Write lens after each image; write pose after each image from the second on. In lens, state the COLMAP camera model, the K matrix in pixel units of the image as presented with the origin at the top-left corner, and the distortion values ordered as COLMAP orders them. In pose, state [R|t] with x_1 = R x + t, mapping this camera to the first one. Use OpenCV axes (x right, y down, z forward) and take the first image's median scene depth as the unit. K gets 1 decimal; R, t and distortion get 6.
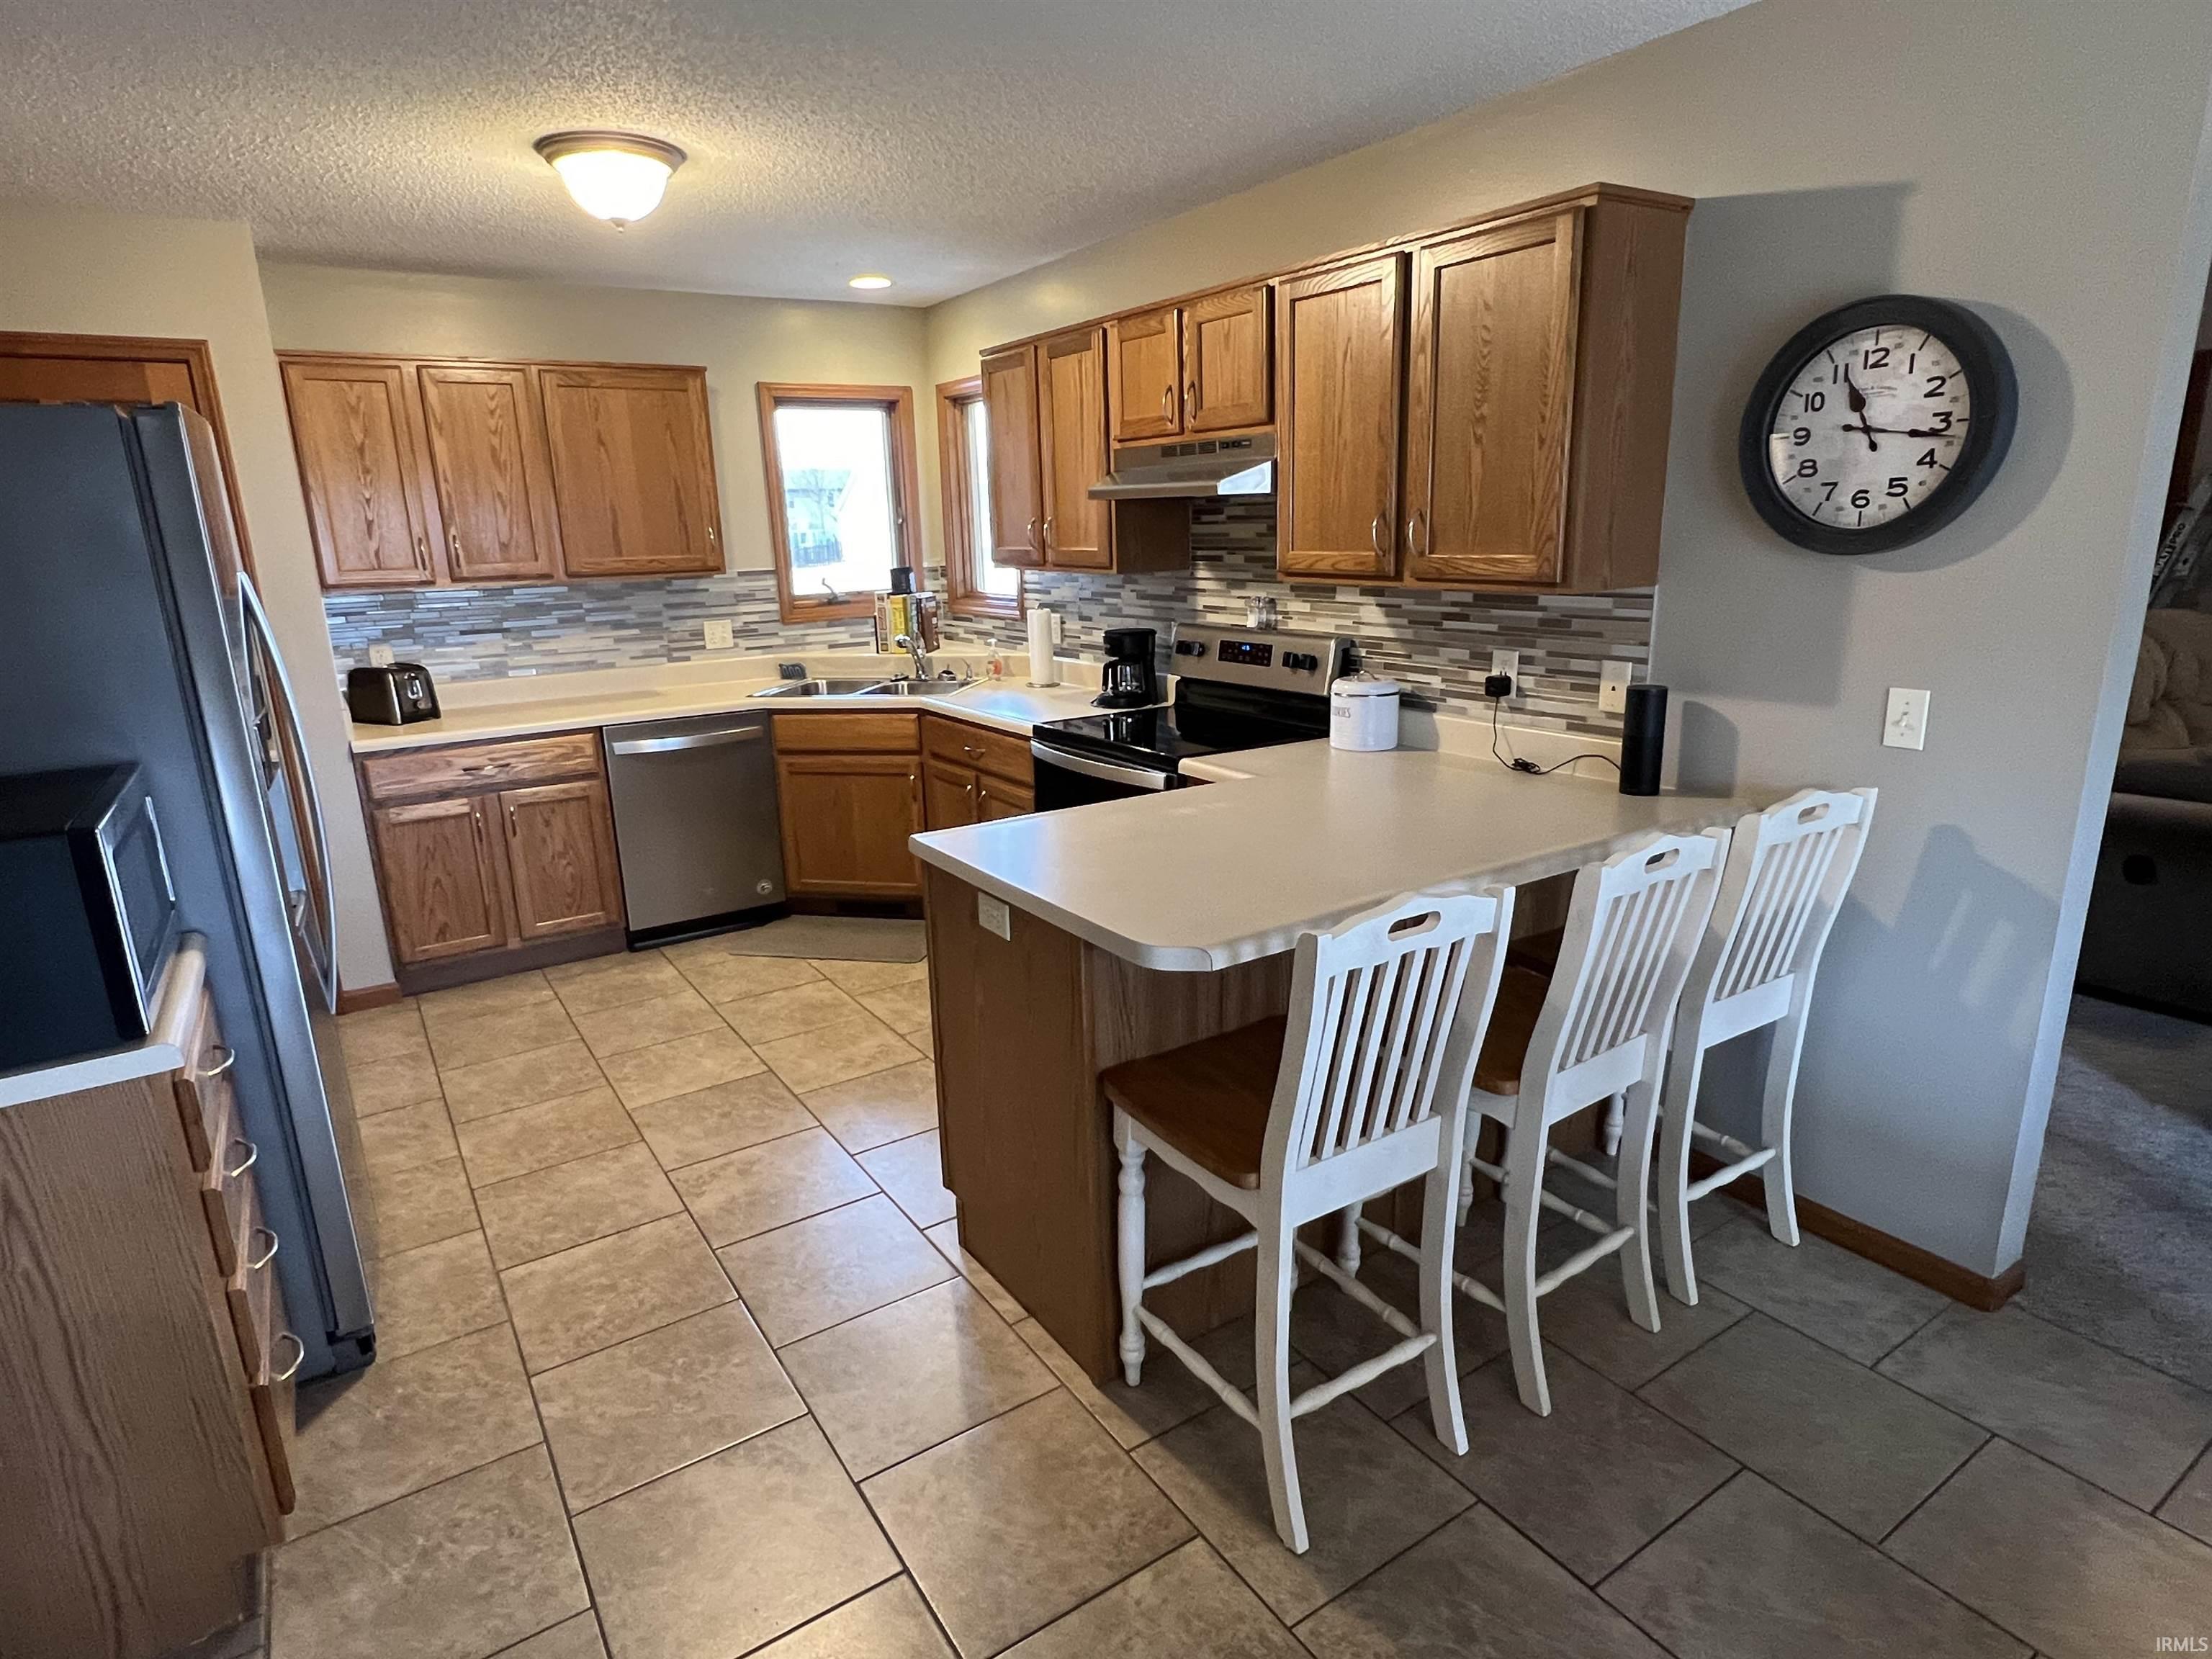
lens RADIAL K [[1210.8, 0, 1099.7], [0, 1210.8, 840.7], [0, 0, 1]] dist [-0.000048, -0.003477]
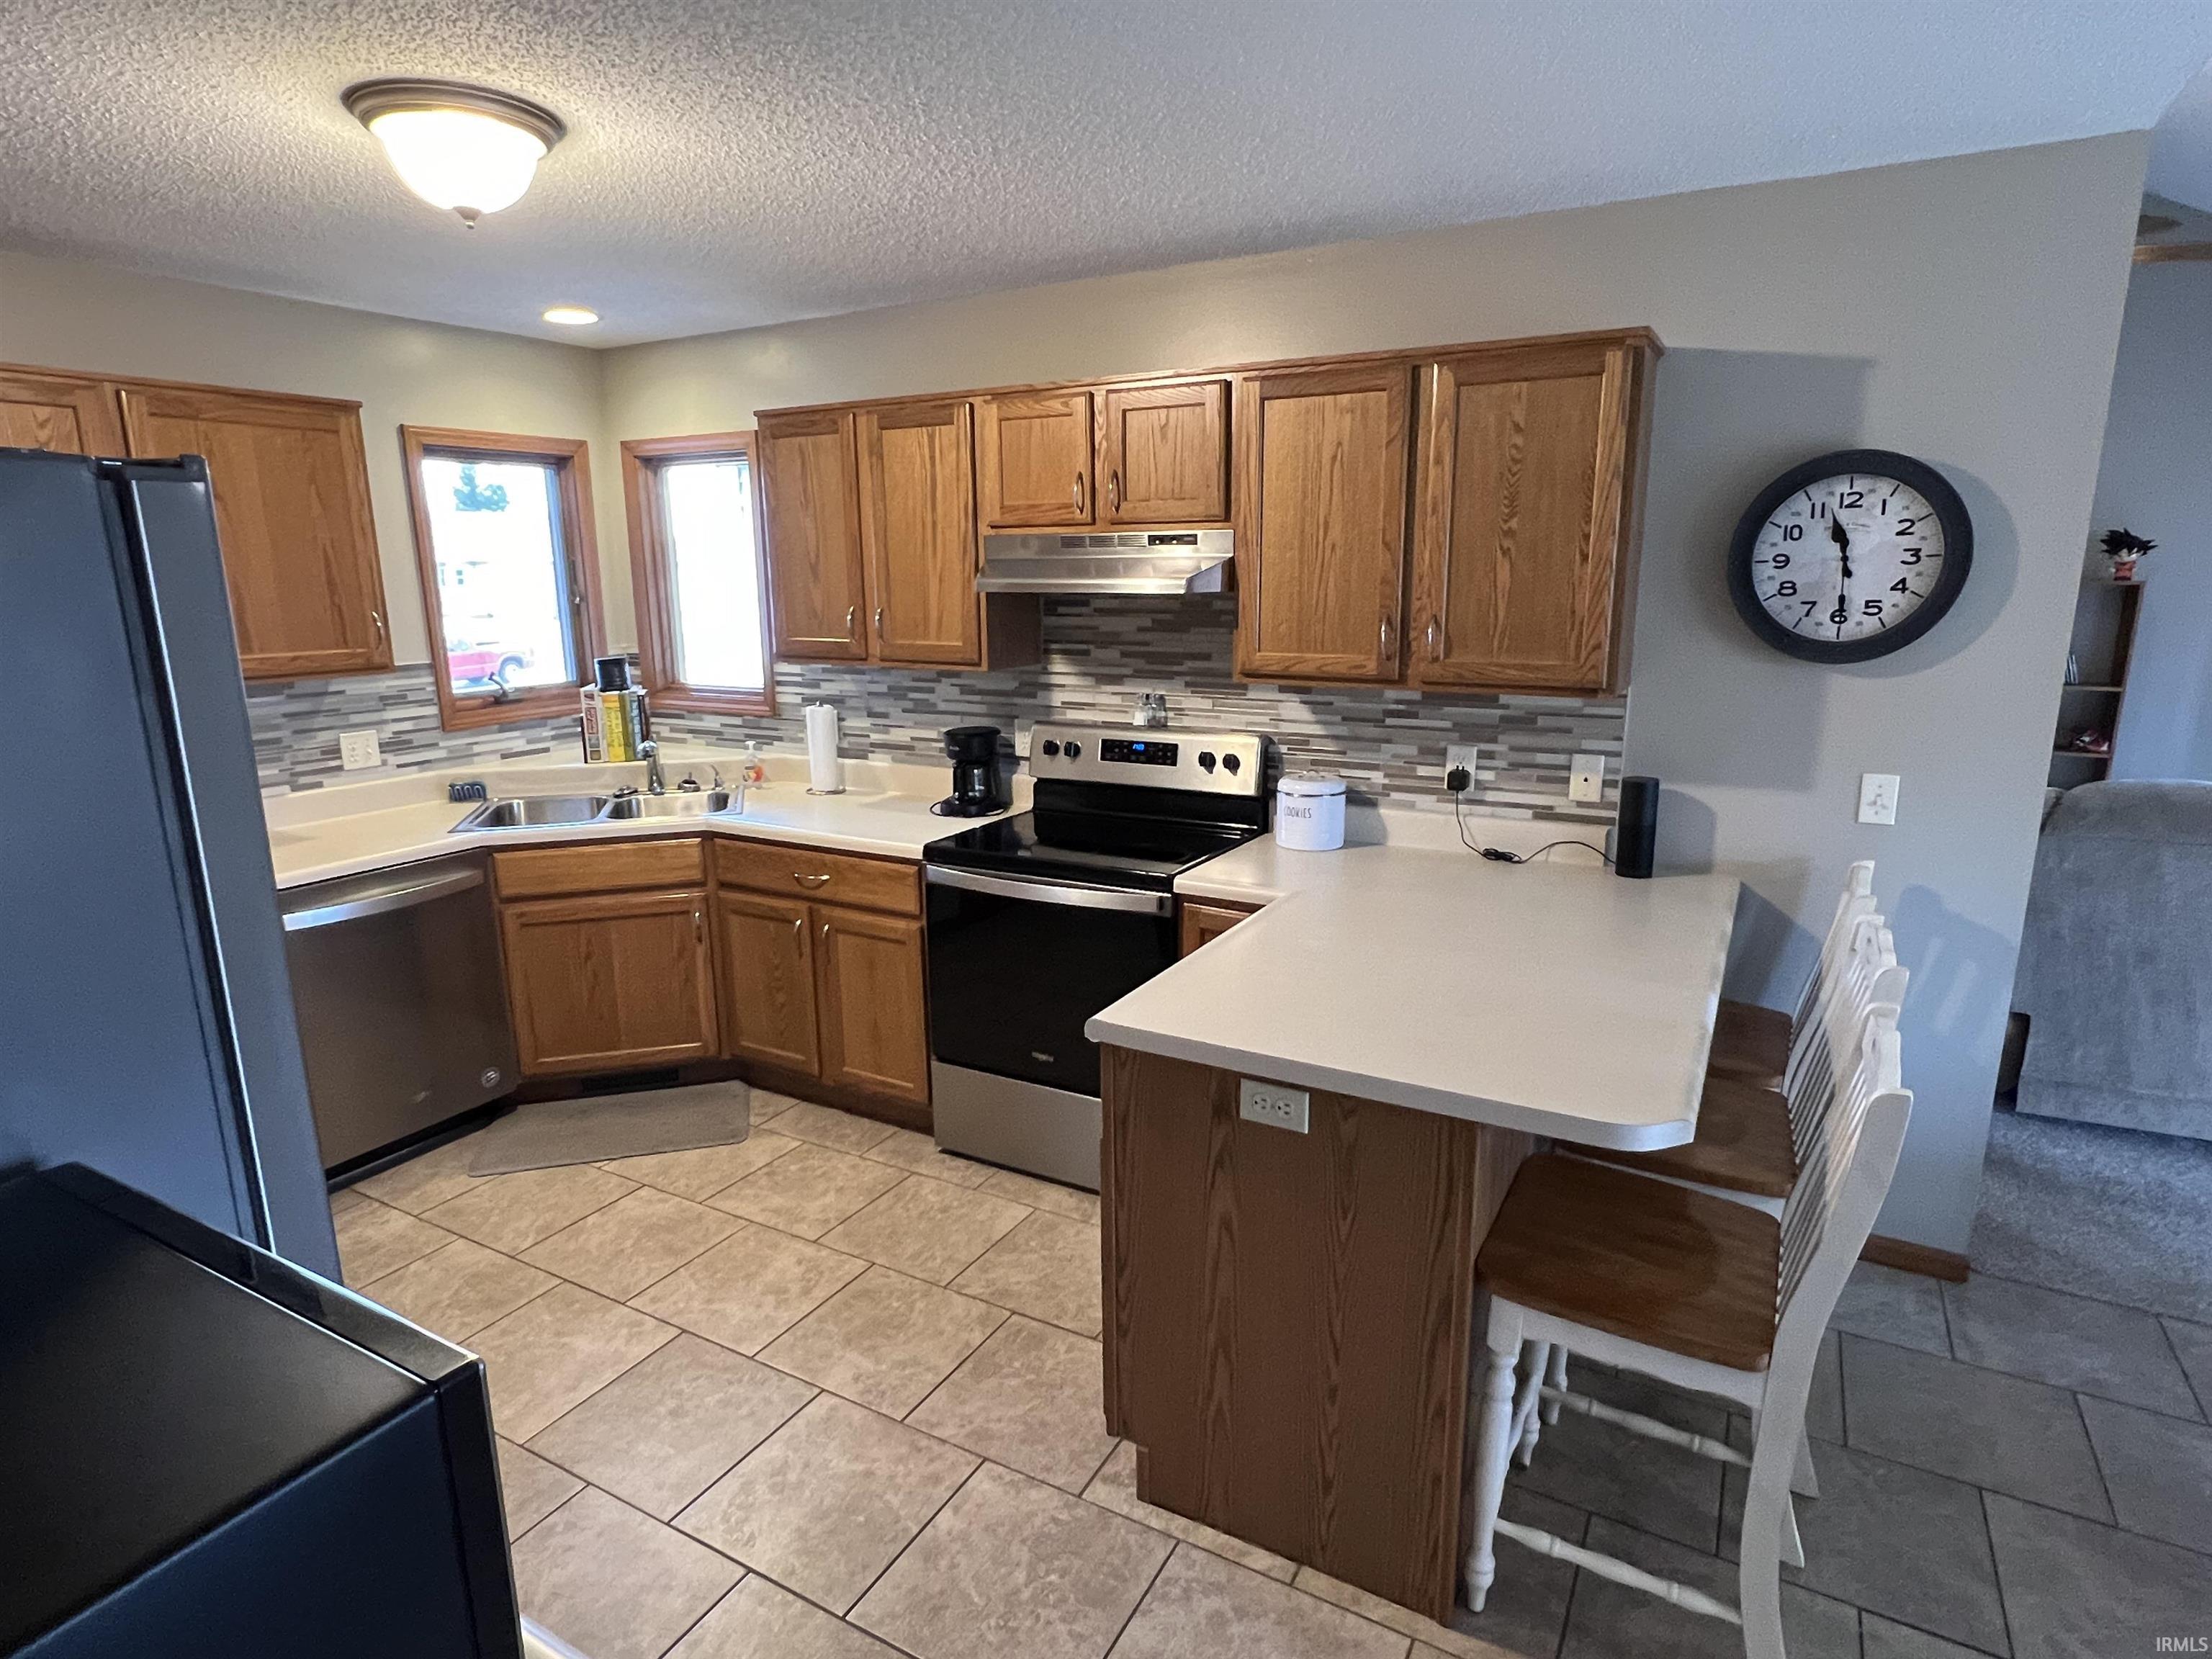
lens RADIAL K [[1210.8, 0, 1101.3], [0, 1210.8, 832.1], [0, 0, 1]] dist [-0.000048, -0.003477]
pose [[0.890180, -0.079093, 0.448691, -0.347534], [0.102417, 0.994350, -0.027910, -0.072439], [-0.443949, 0.070799, 0.893251, 0.178562]]
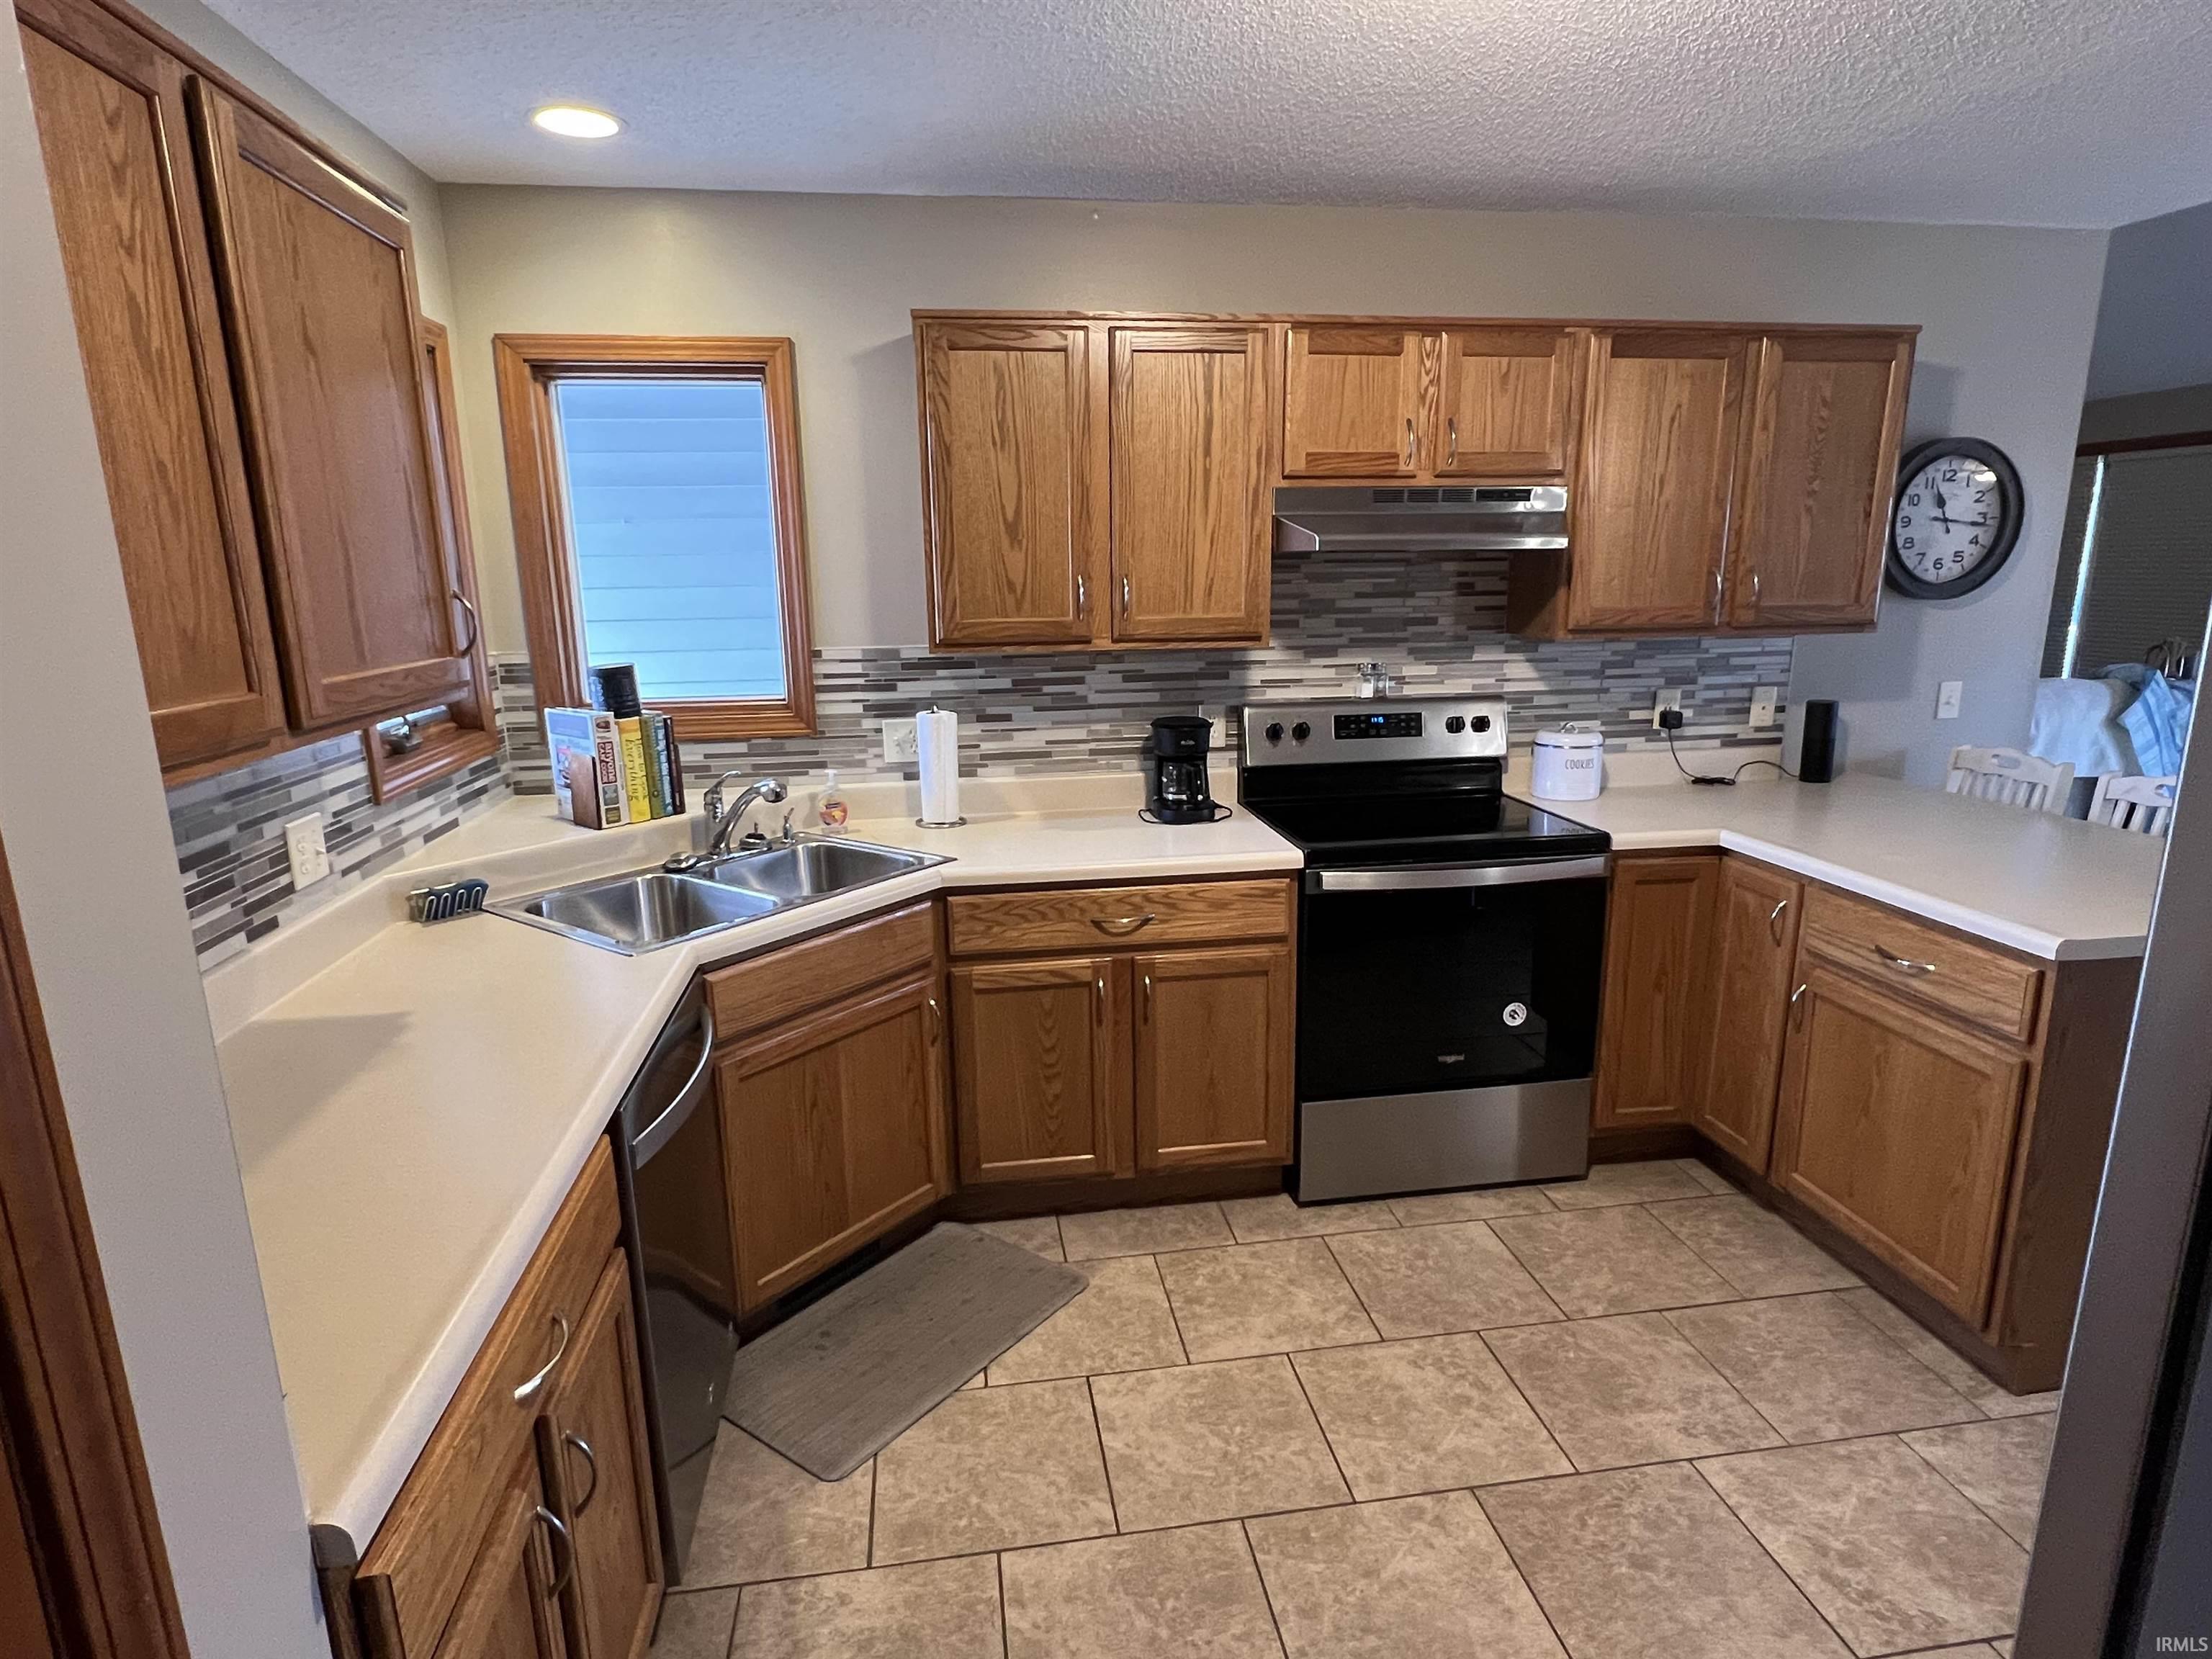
lens RADIAL K [[1210.8, 0, 1117.0], [0, 1210.8, 837.1], [0, 0, 1]] dist [-0.000048, -0.003477]
pose [[0.418305, -0.180450, 0.890201, -0.794585], [0.236290, 0.967942, 0.085176, -0.204588], [-0.877033, 0.174717, 0.447534, 0.813865]]
